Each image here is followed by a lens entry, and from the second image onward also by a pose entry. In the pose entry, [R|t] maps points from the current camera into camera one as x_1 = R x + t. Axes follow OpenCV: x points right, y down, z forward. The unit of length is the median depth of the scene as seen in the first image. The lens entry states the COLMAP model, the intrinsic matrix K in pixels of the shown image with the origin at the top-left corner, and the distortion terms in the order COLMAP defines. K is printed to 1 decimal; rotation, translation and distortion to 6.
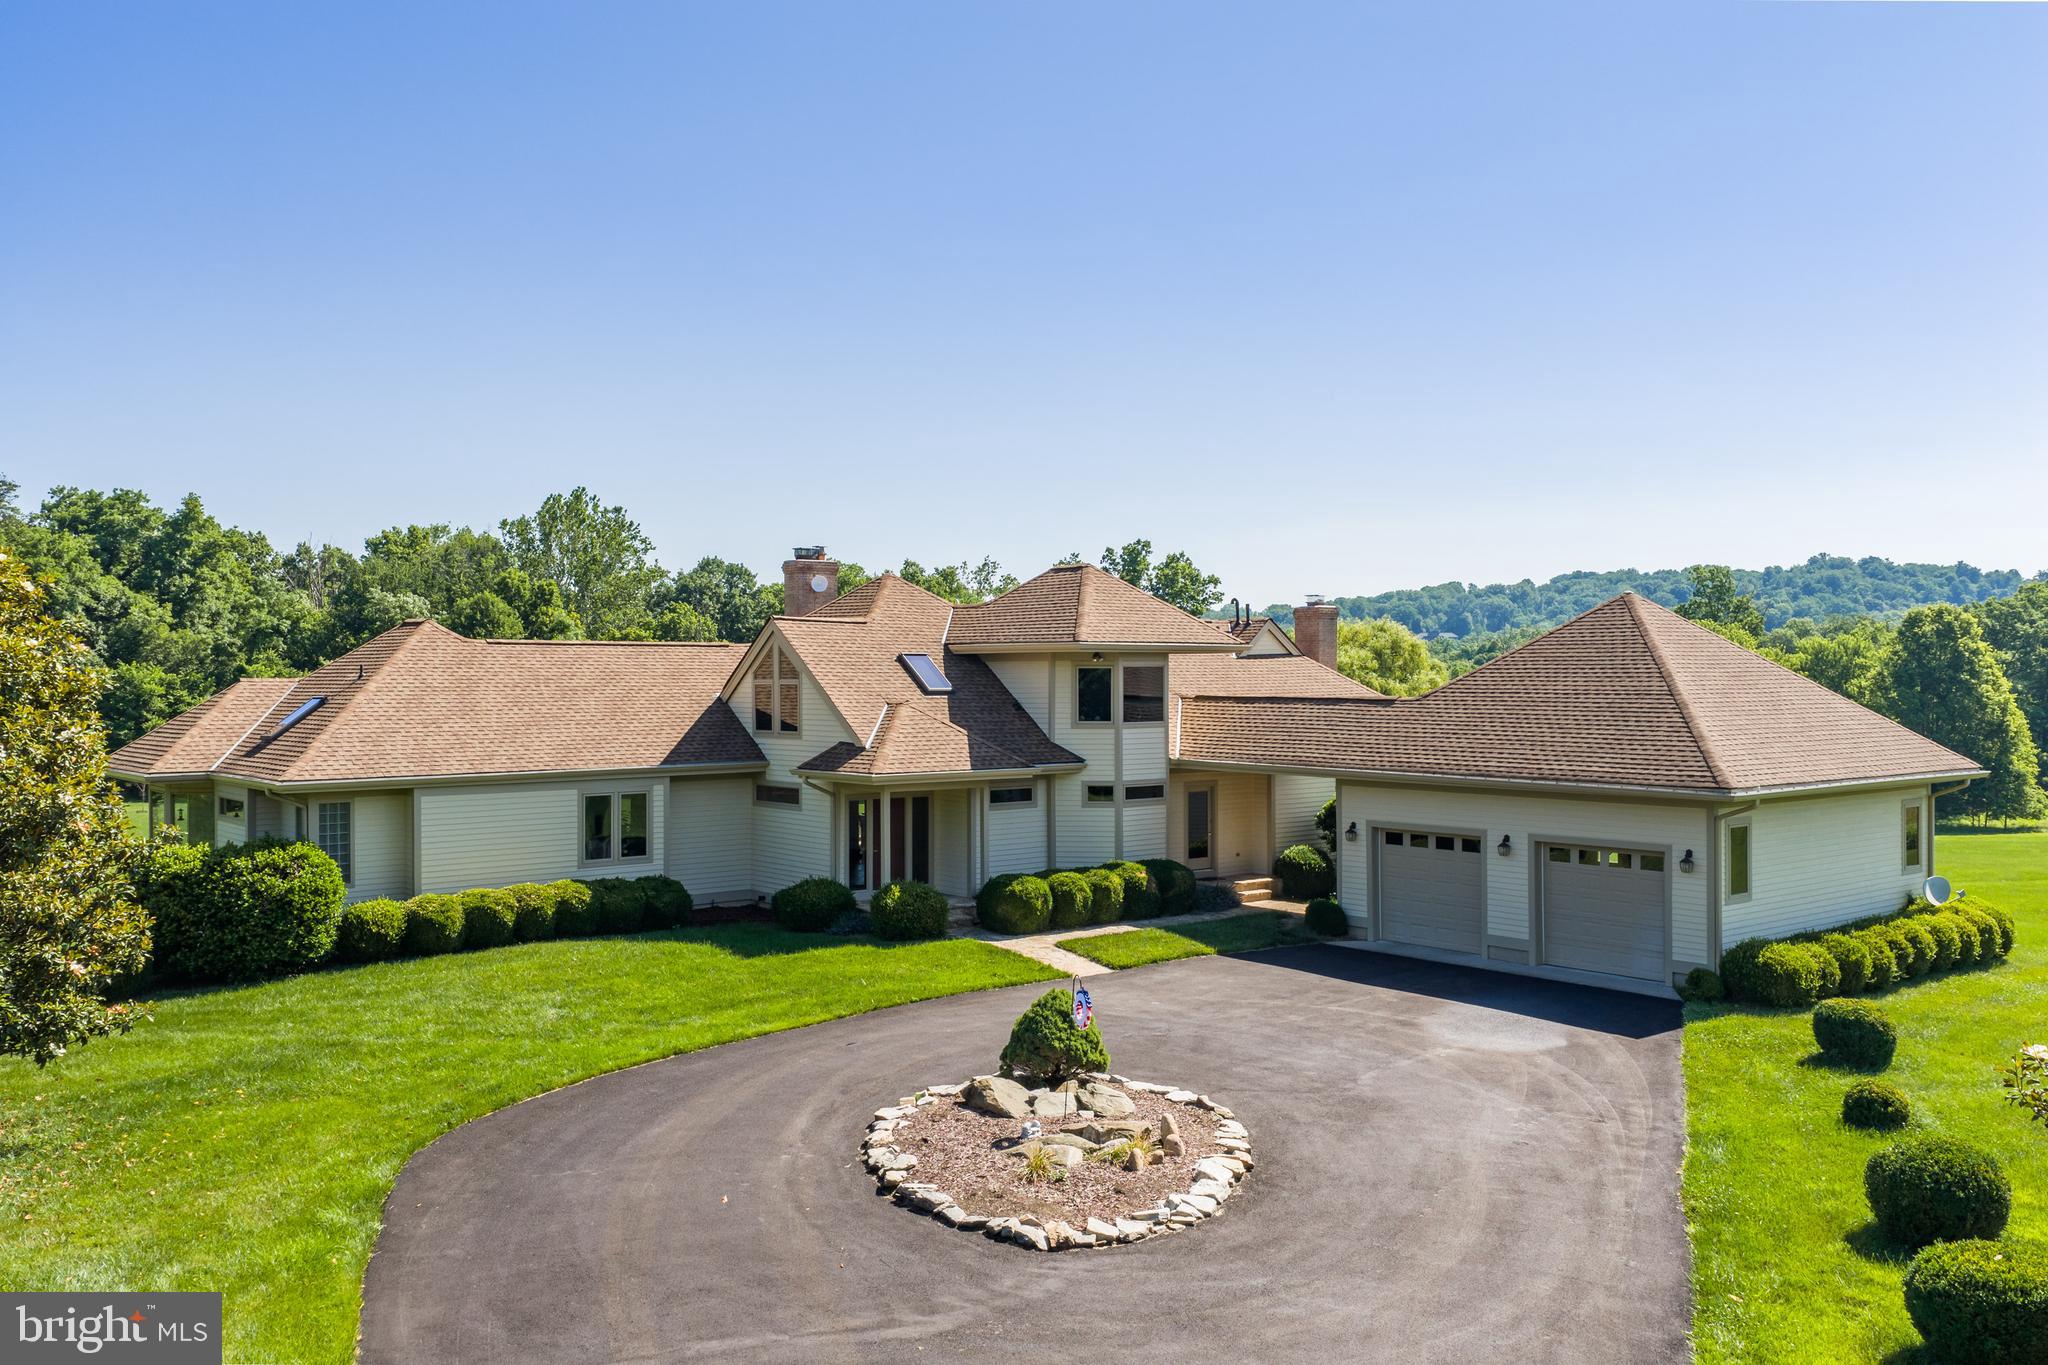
lens RADIAL K [[1707.8, 0, 1028.9], [0, 1707.8, 683.5], [0, 0, 1]] dist [0.008813, -0.010511]
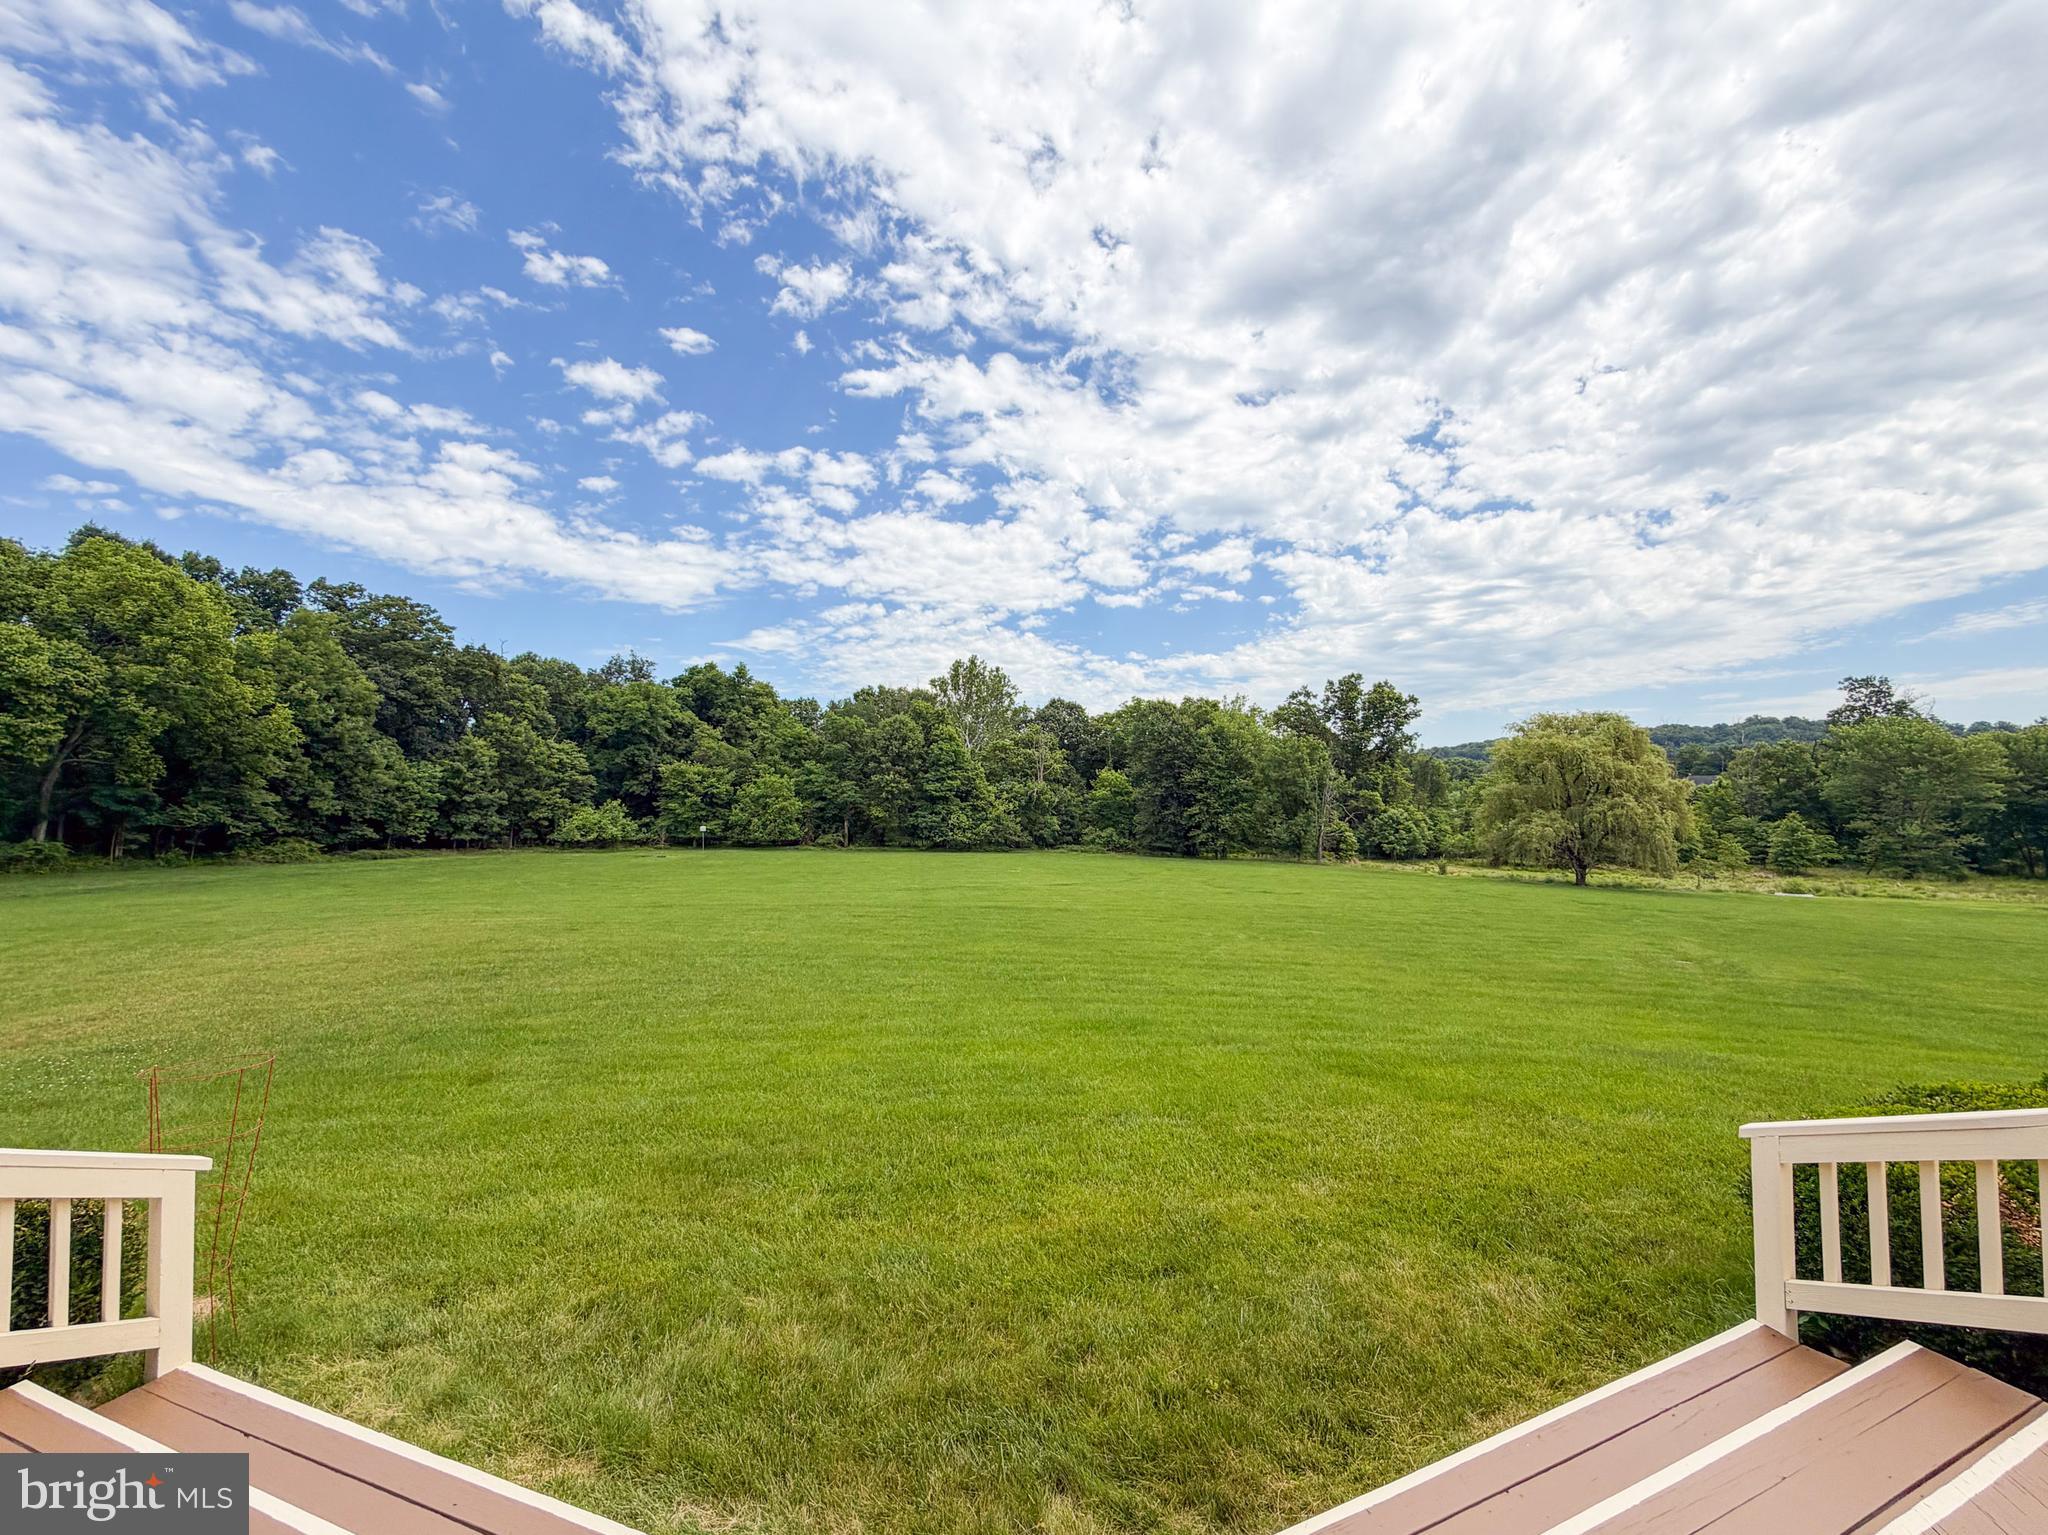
lens RADIAL K [[823.8, 0, 1011.0], [0, 823.8, 765.4], [0, 0, 1]] dist [0.000252, -0.000358]
pose [[0.960747, -0.012301, -0.277152, -0.099522], [0.001631, 0.999250, -0.038699, 0.083855], [0.277420, 0.036728, 0.960046, 1.397689]]
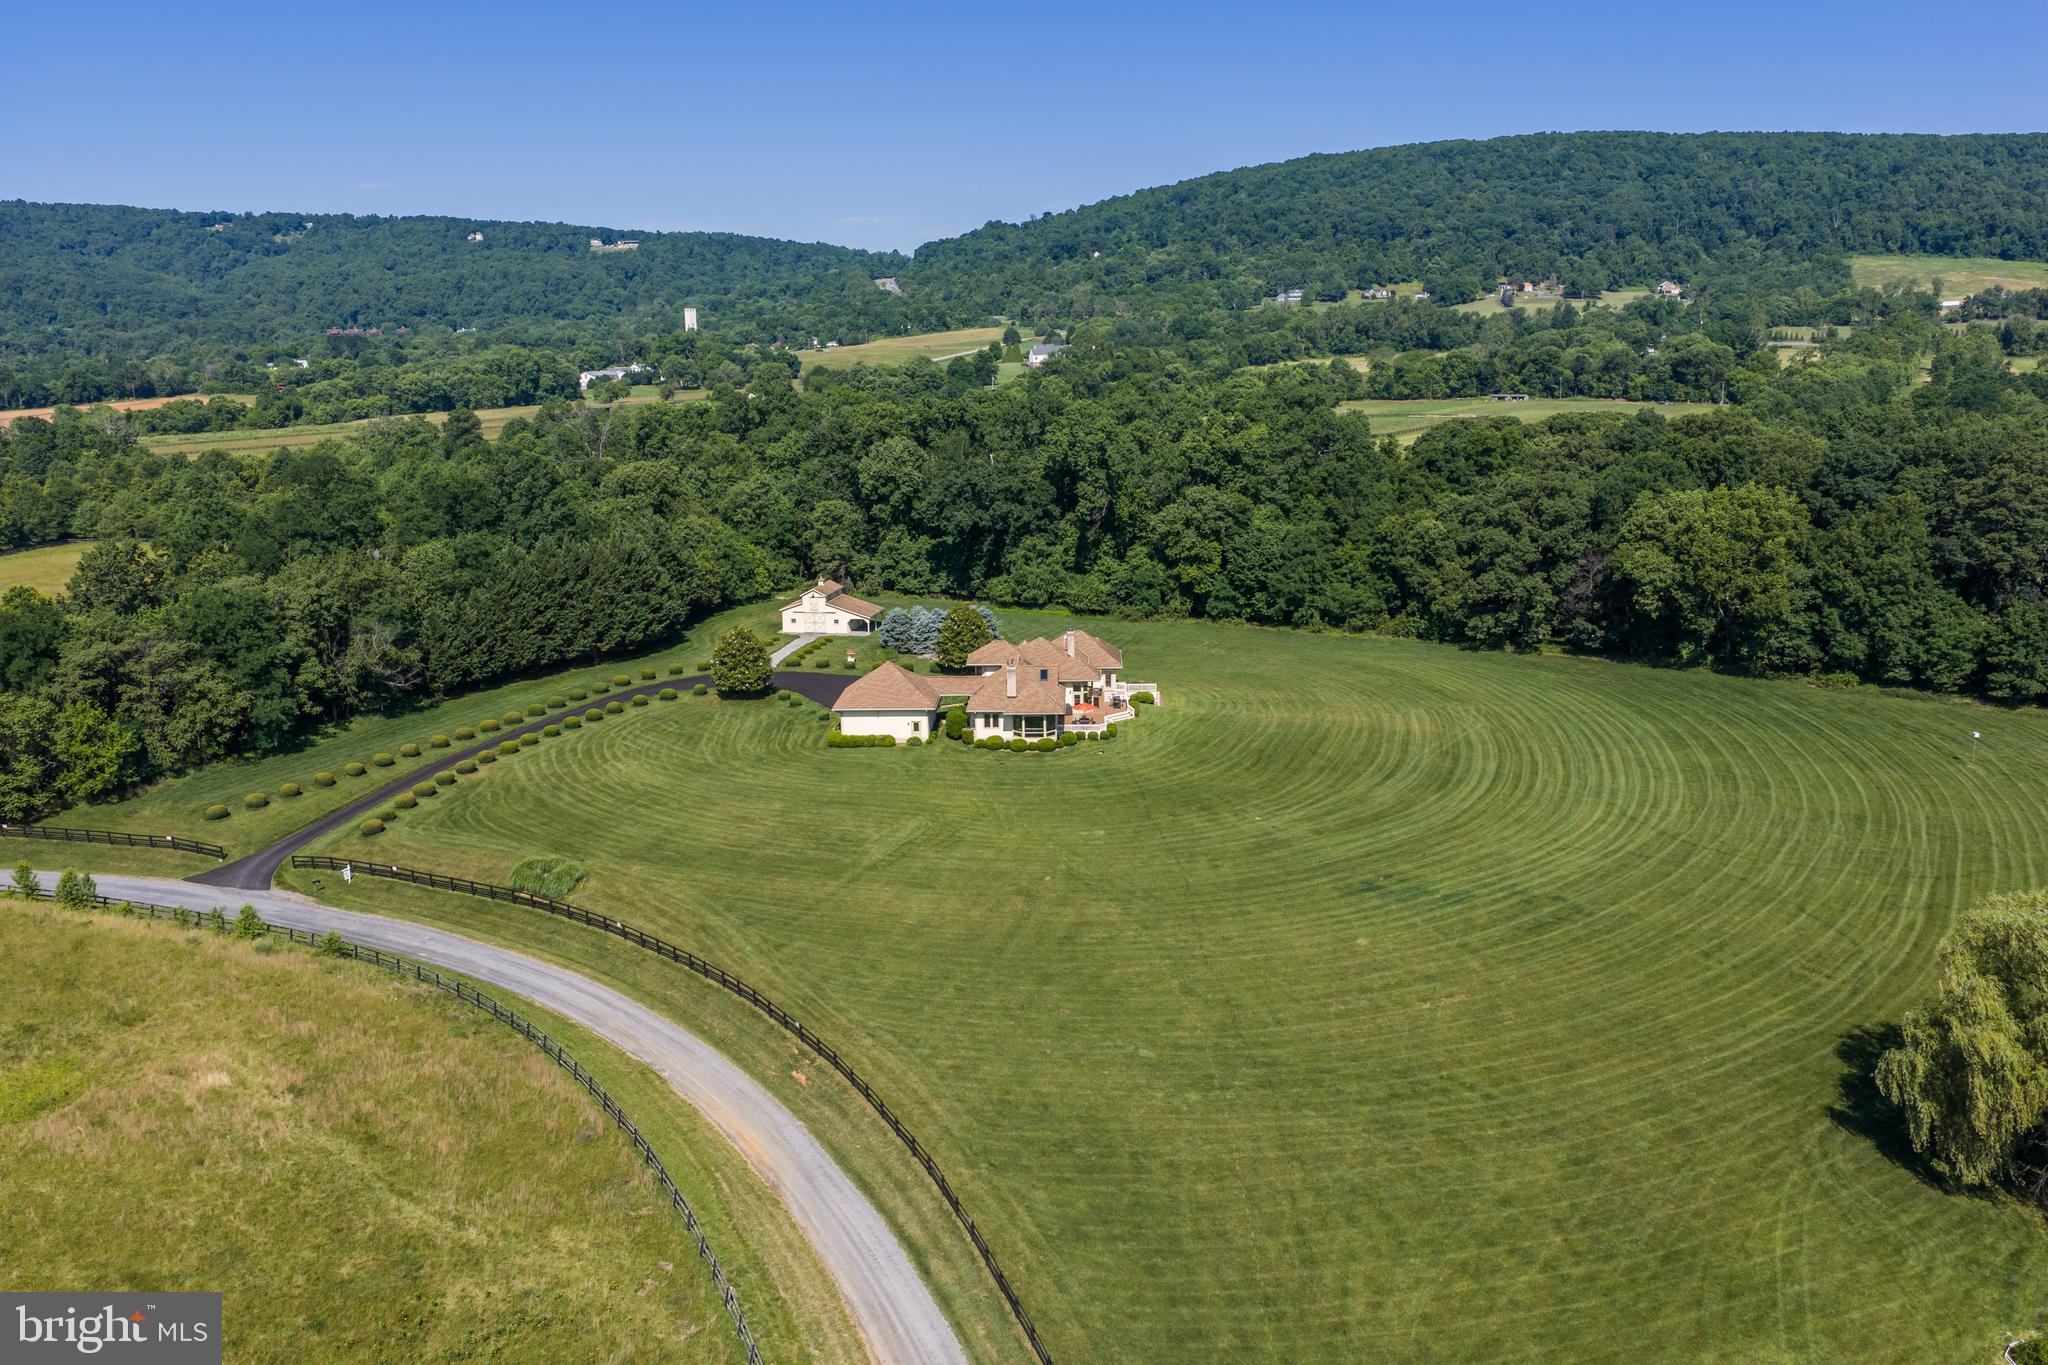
lens RADIAL K [[1689.7, 0, 1028.6], [0, 1689.7, 676.4], [0, 0, 1]] dist [0.007504, -0.015205]
pose [[-0.655417, 0.165607, -0.736887, 3.559562], [0.014004, 0.978161, 0.207374, -0.984398], [0.755137, 0.125597, -0.643423, 4.342112]]
